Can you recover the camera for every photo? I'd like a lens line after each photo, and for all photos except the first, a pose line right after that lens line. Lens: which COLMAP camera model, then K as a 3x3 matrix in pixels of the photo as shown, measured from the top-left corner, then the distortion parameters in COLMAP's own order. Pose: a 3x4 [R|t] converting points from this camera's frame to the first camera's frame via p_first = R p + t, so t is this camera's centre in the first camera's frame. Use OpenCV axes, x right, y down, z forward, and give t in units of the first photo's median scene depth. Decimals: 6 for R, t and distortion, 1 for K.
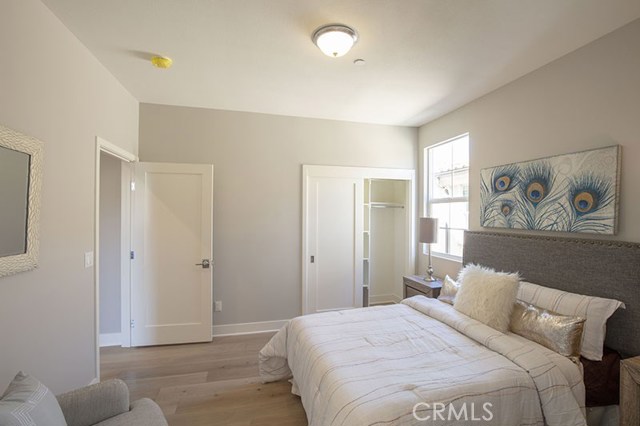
lens RADIAL K [[295.3, 0, 321.5], [0, 295.3, 211.4], [0, 0, 1]] dist [-0.001526, -0.000533]
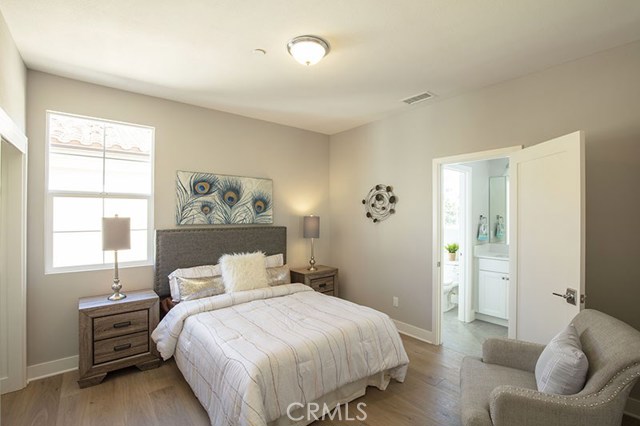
lens RADIAL K [[295.3, 0, 322.7], [0, 295.3, 216.5], [0, 0, 1]] dist [-0.001526, -0.000533]
pose [[-0.402358, 0.003712, 0.915475, -0.791386], [-0.002610, 0.999983, -0.005202, 0.032402], [-0.915479, -0.004482, -0.402341, 1.170023]]
